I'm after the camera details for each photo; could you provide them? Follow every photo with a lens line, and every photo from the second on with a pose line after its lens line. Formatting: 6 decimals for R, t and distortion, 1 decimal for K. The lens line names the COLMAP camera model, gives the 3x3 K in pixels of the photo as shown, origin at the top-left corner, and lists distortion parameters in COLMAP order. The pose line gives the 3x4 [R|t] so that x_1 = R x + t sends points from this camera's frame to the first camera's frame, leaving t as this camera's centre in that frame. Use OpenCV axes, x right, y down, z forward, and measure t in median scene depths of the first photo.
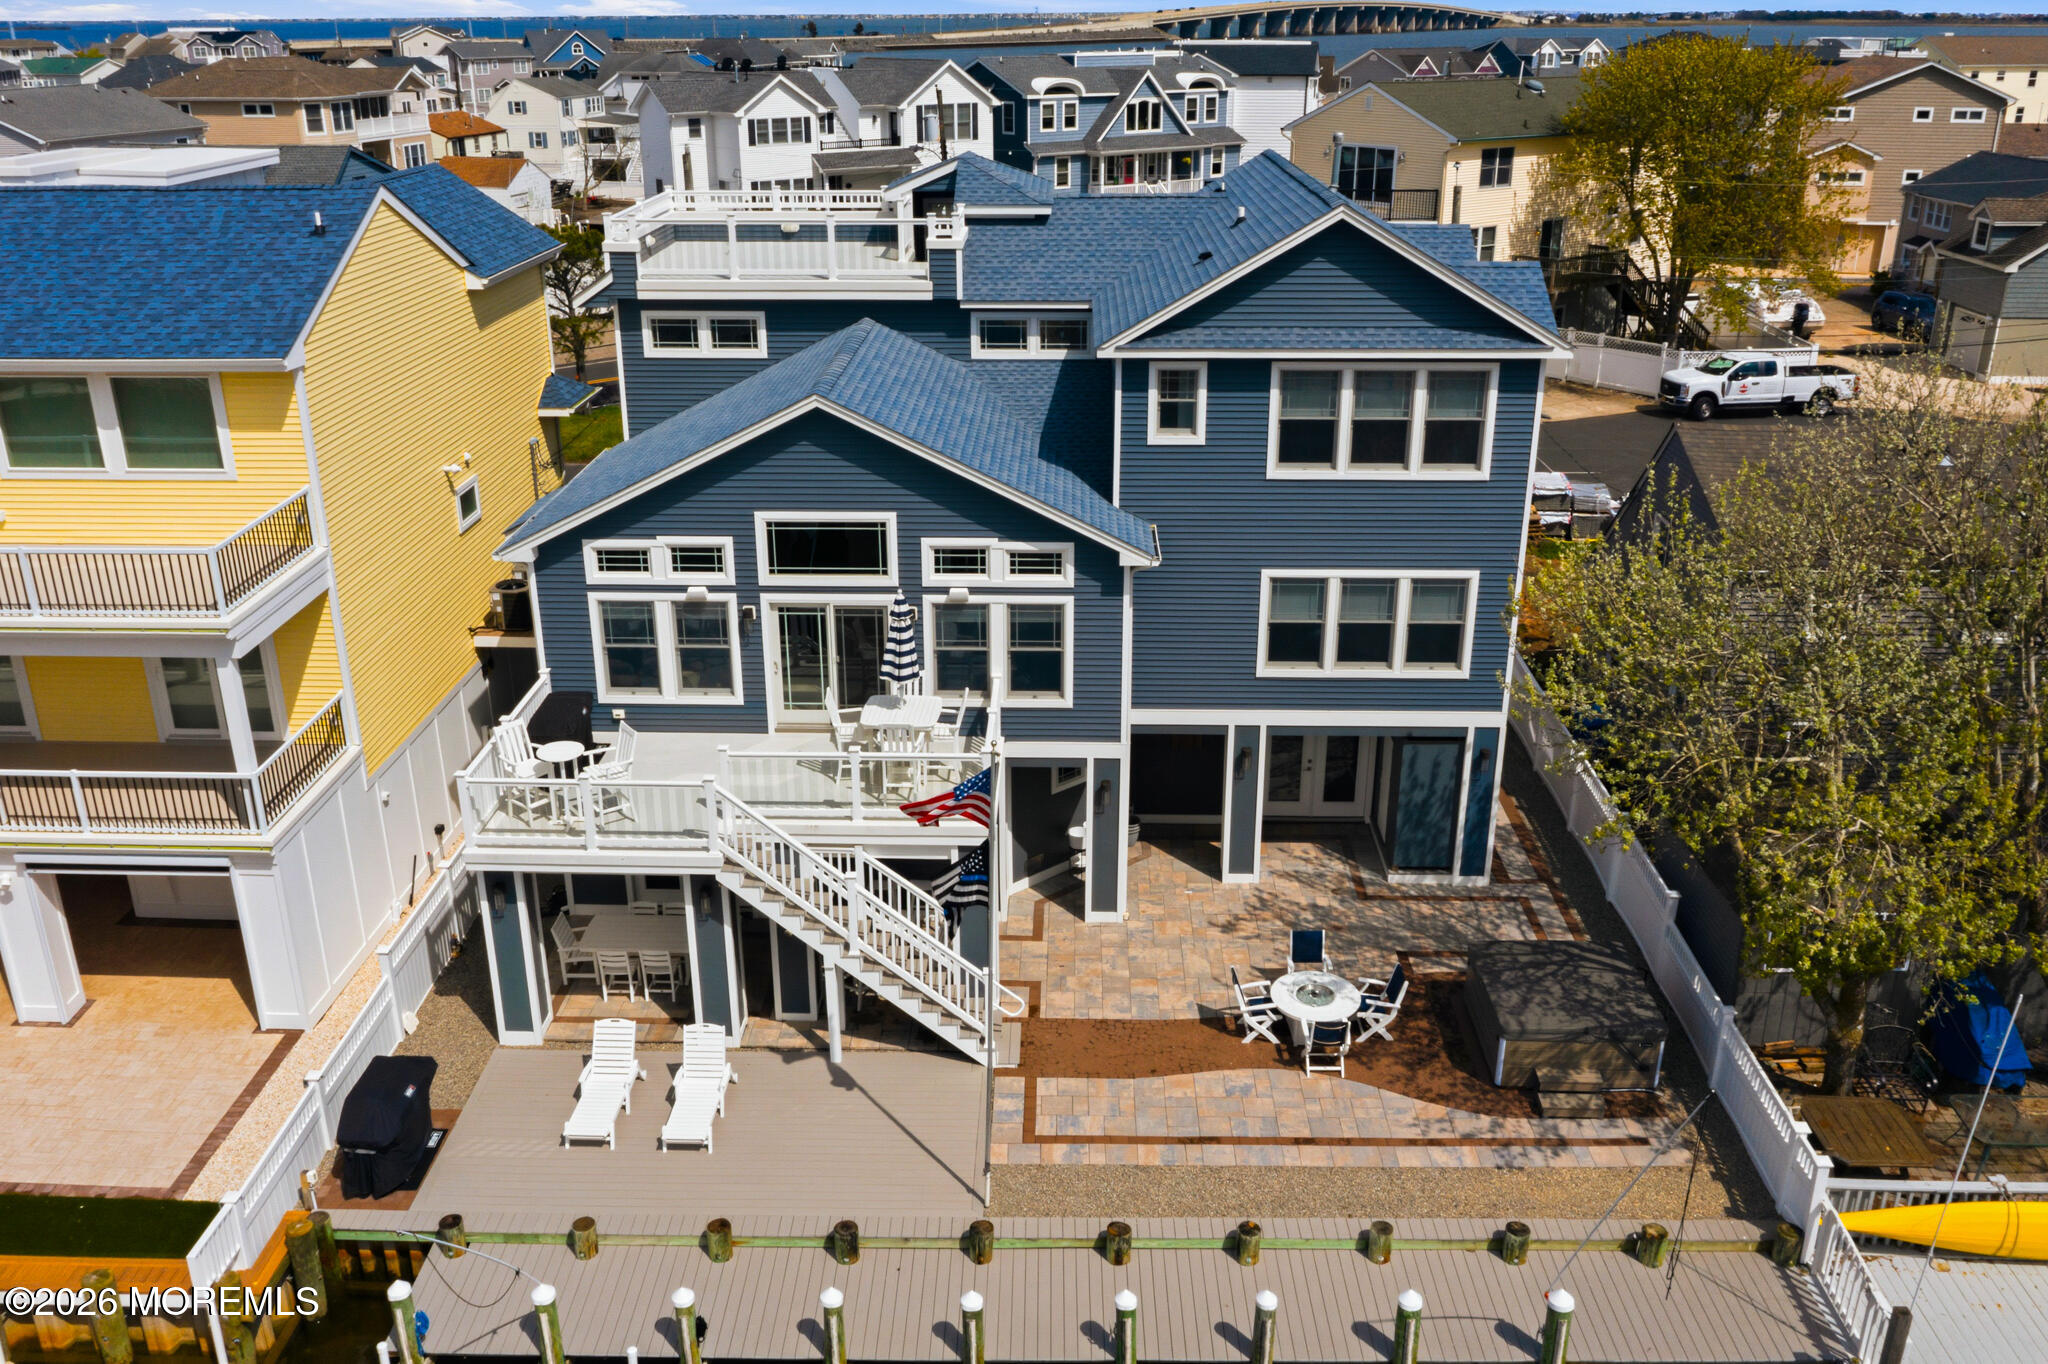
lens RADIAL K [[1646.5, 0, 1024.0], [0, 1646.5, 682.0], [0, 0, 1]] dist [-0.041018, -0.082371]
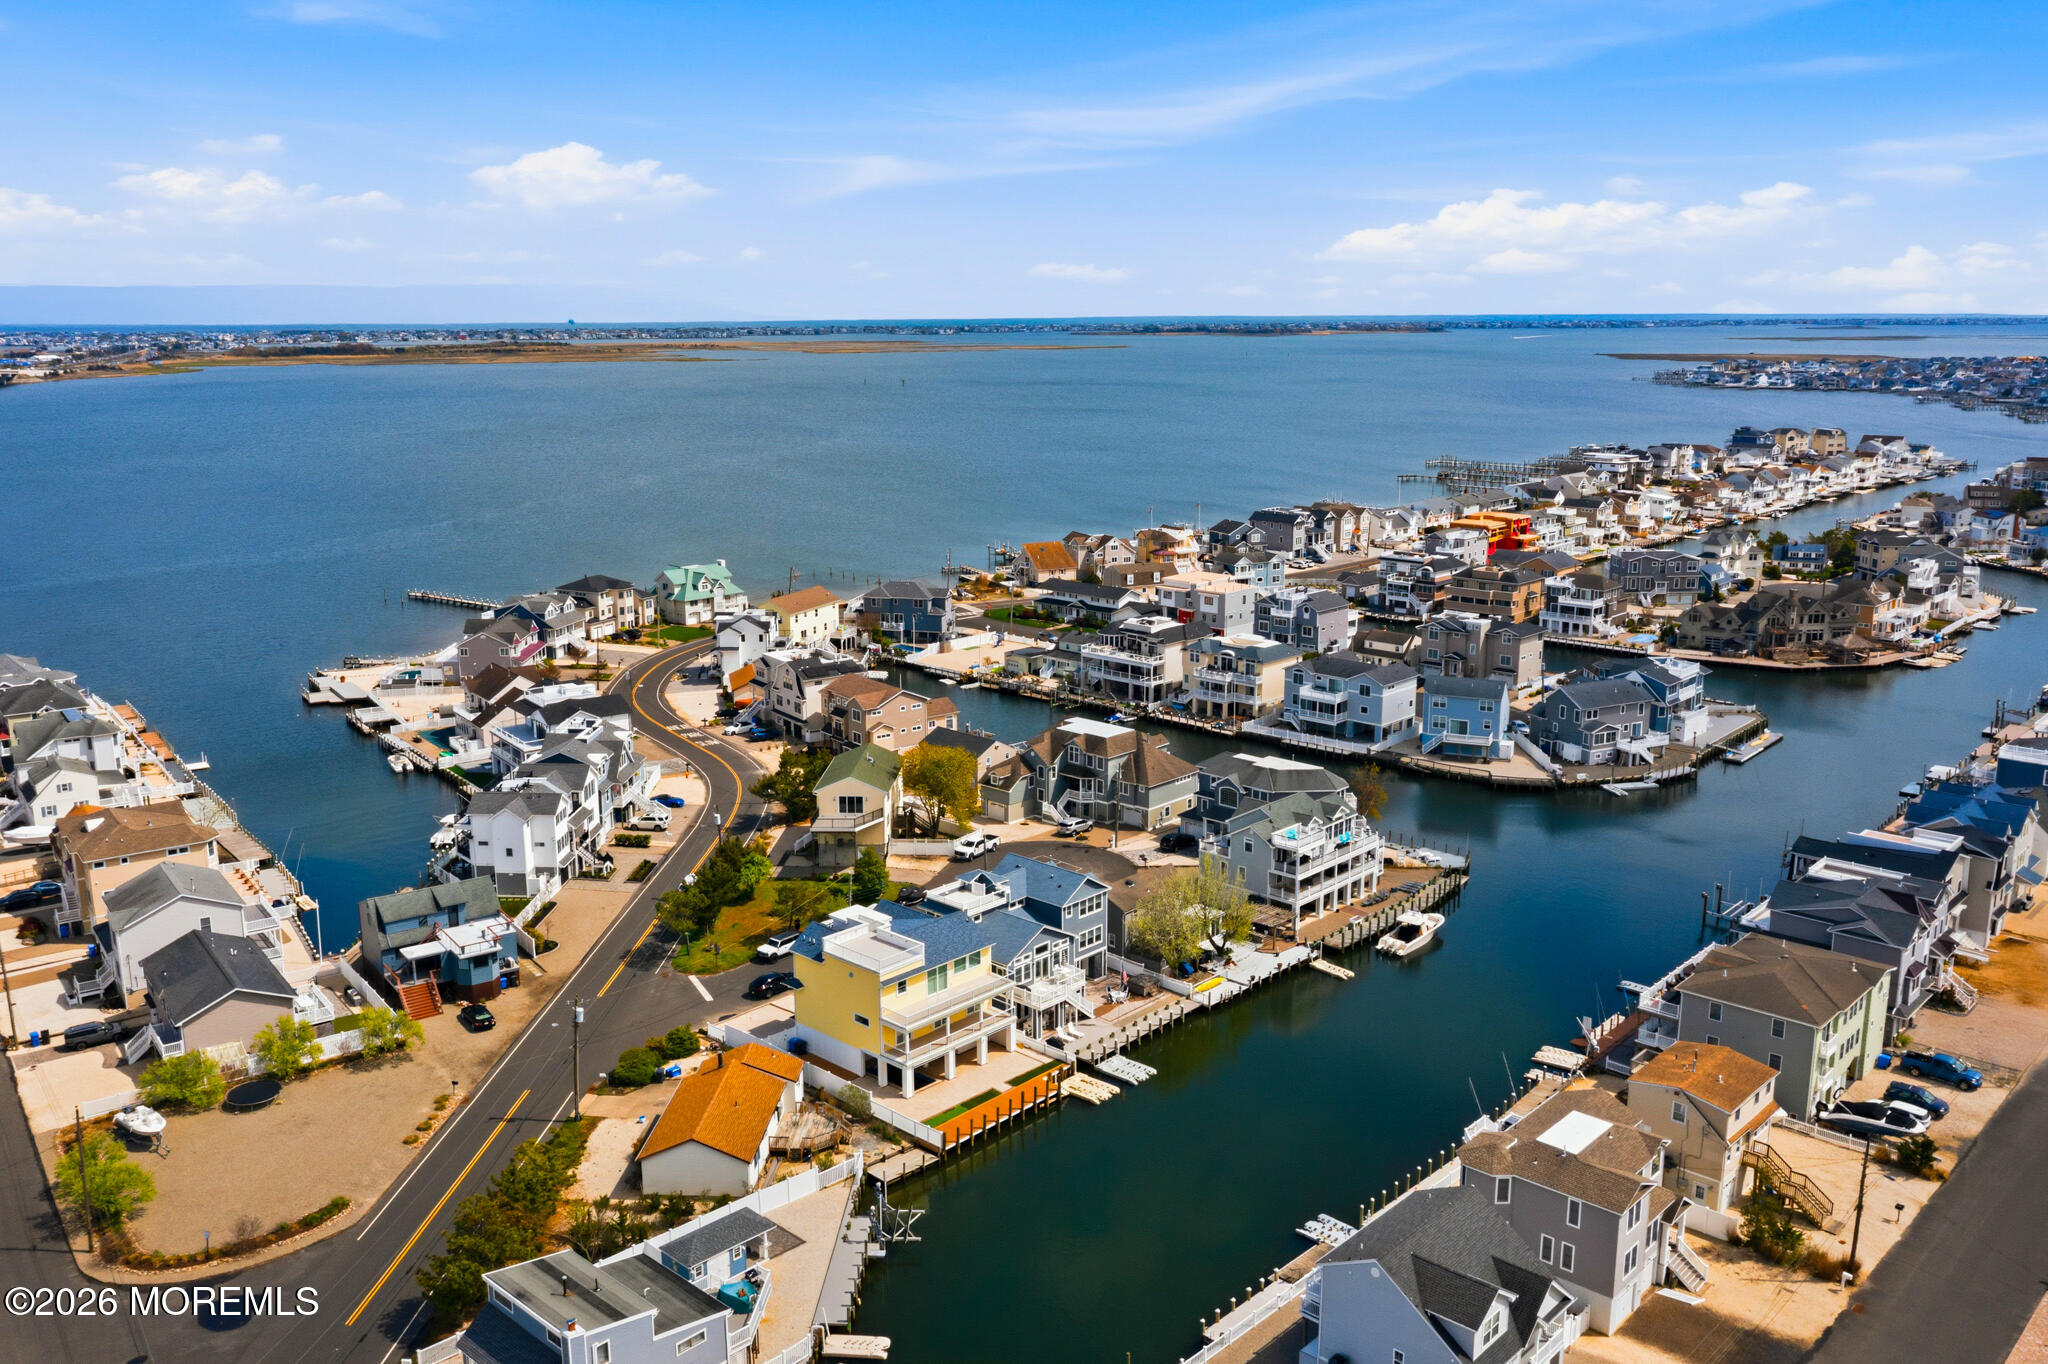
lens RADIAL K [[1646.5, 0, 1024.0], [0, 1646.5, 682.0], [0, 0, 1]] dist [-0.041018, -0.082371]
pose [[0.664661, -0.159711, 0.729876, -4.422238], [0.274857, 0.960649, -0.040090, -0.800727], [-0.694752, 0.227258, 0.682403, -3.321416]]
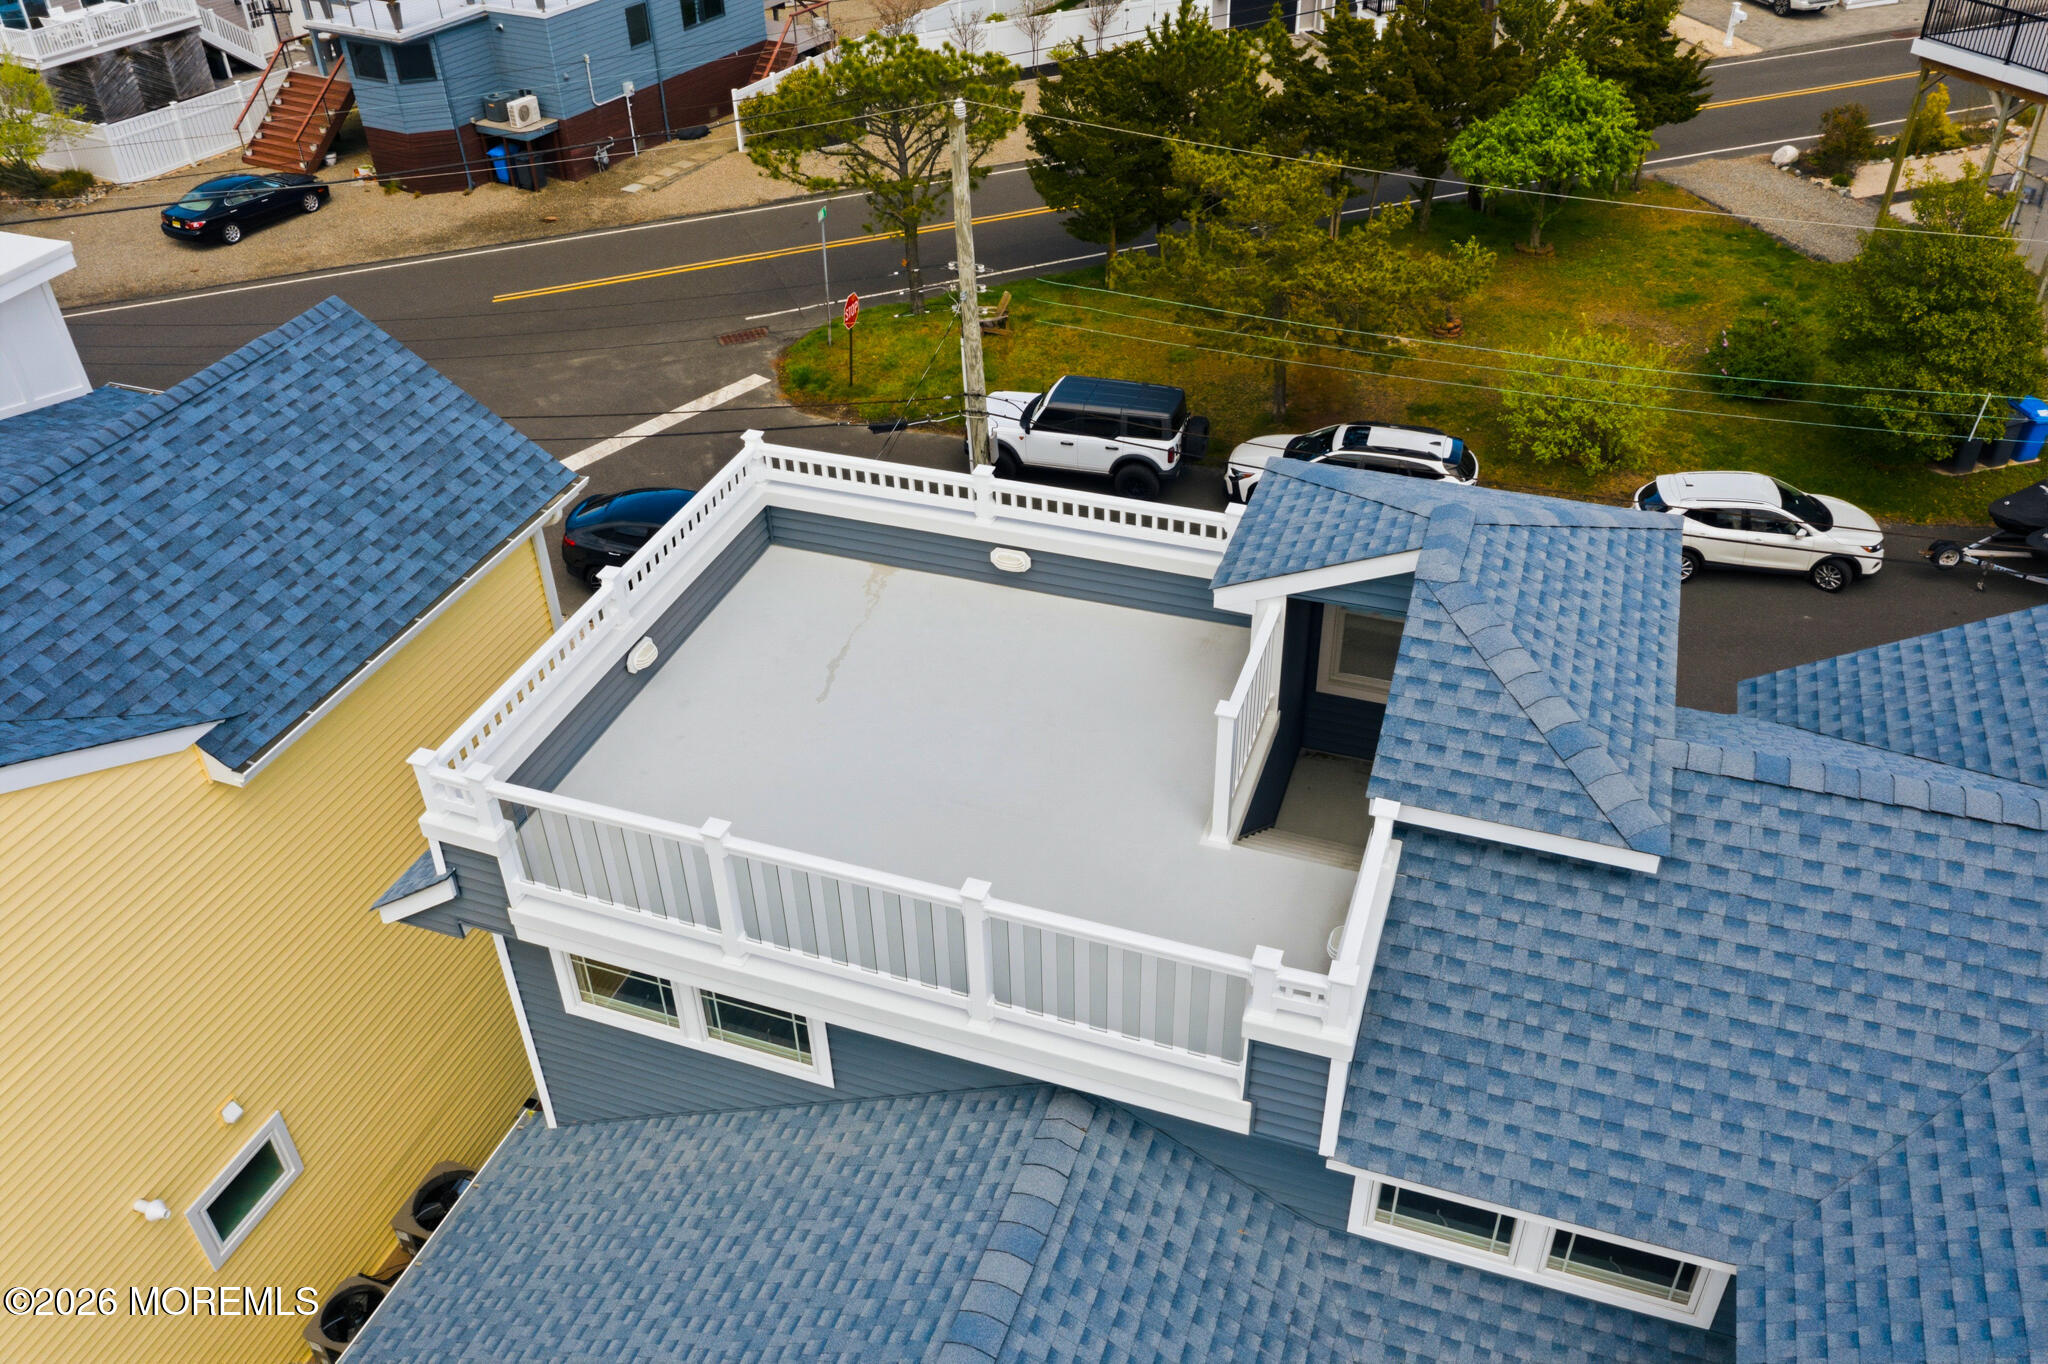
lens RADIAL K [[1646.5, 0, 1024.0], [0, 1646.5, 682.0], [0, 0, 1]] dist [-0.041018, -0.082371]
pose [[0.954655, 0.153084, -0.255343, -0.031305], [-0.087662, 0.964189, 0.250310, -0.474015], [0.284517, -0.216576, 0.933887, 0.792884]]
